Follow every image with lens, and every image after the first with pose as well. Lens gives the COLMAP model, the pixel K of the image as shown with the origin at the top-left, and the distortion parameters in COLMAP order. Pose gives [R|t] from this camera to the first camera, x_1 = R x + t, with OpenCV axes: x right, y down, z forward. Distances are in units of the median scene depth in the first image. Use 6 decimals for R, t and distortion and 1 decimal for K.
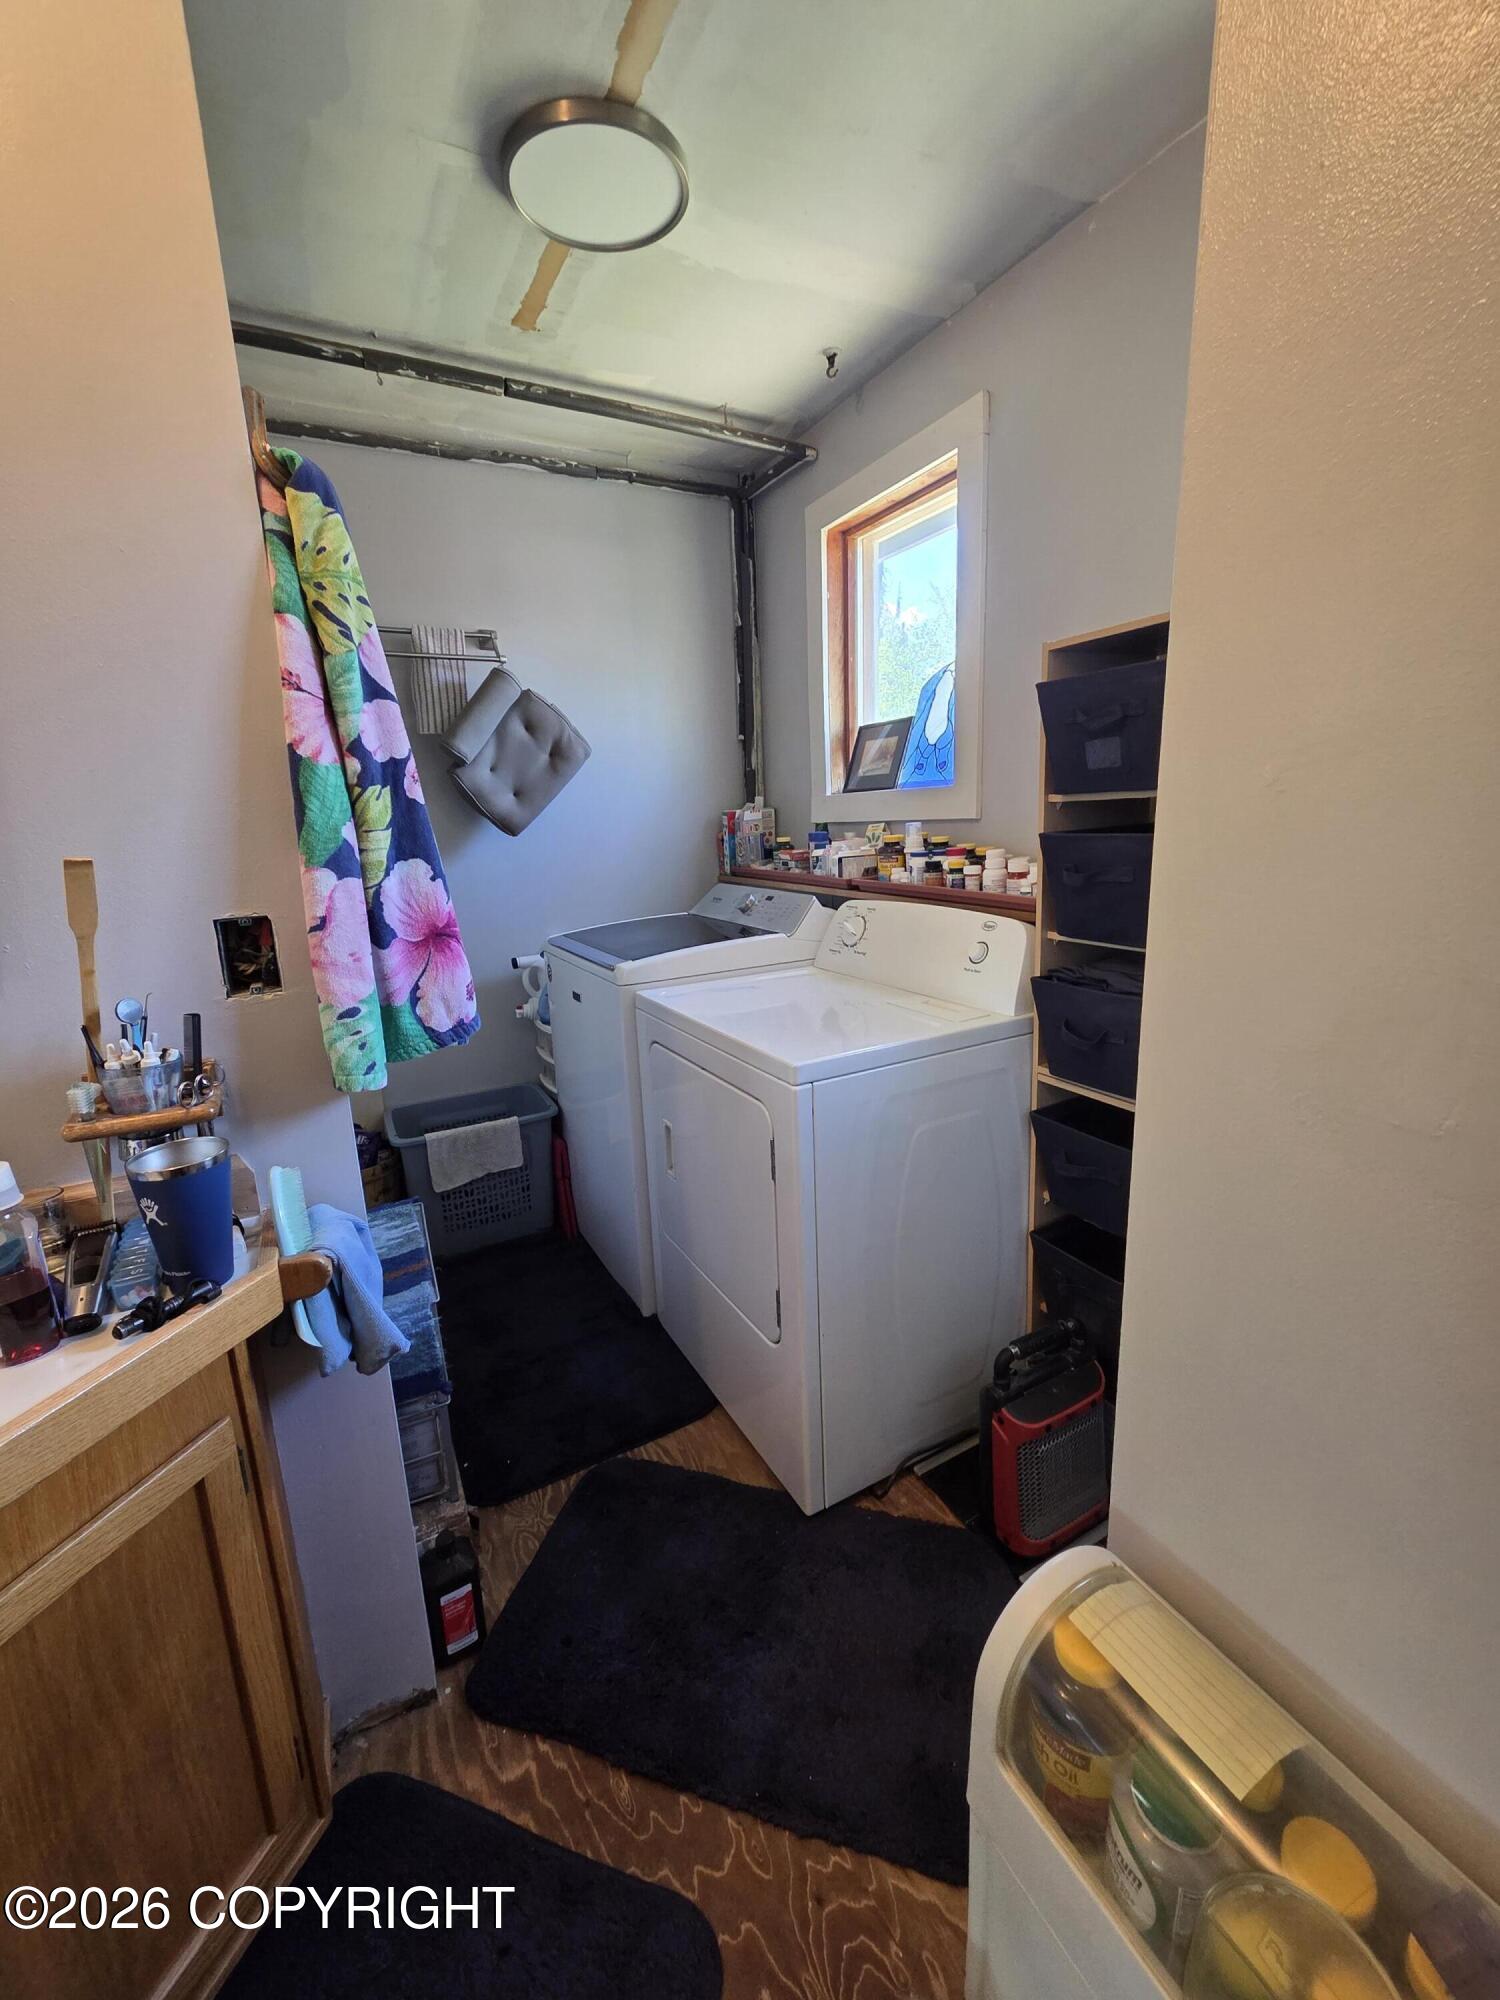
lens RADIAL K [[812.2, 0, 750.0], [0, 812.2, 1000.0], [0, 0, 1]] dist [0.001553, 0.000041]
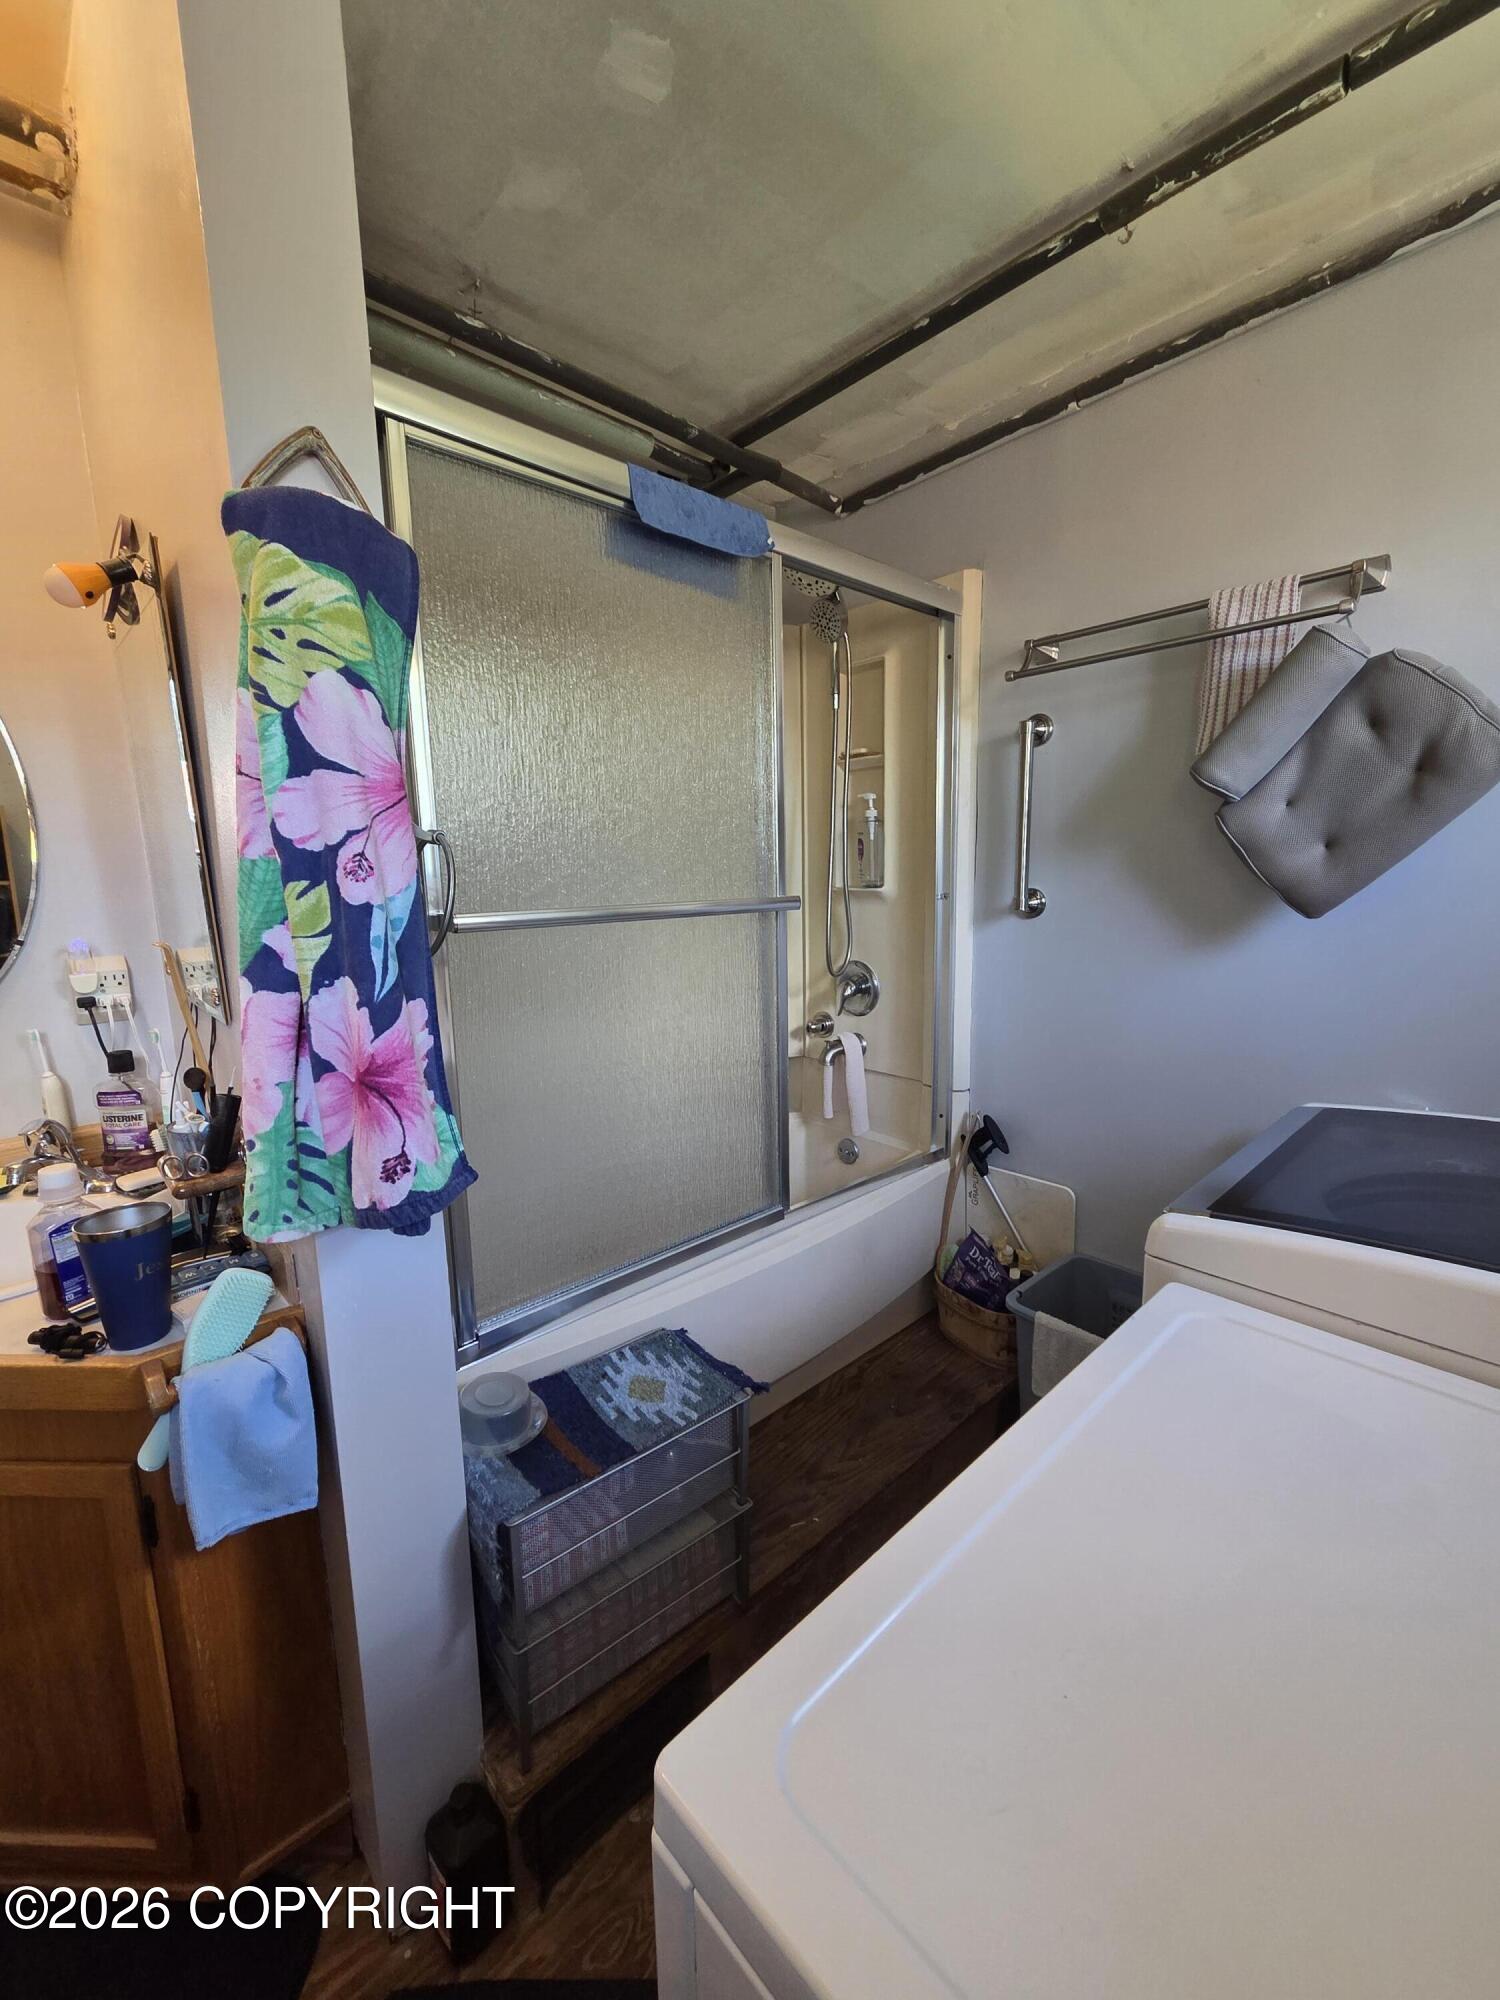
lens RADIAL K [[812.2, 0, 750.0], [0, 812.2, 1000.0], [0, 0, 1]] dist [0.001553, 0.000041]
pose [[0.252367, 0.188269, -0.949139, 0.205099], [-0.213026, 0.967634, 0.135297, -0.174105], [0.943892, 0.168047, 0.284305, 0.596081]]
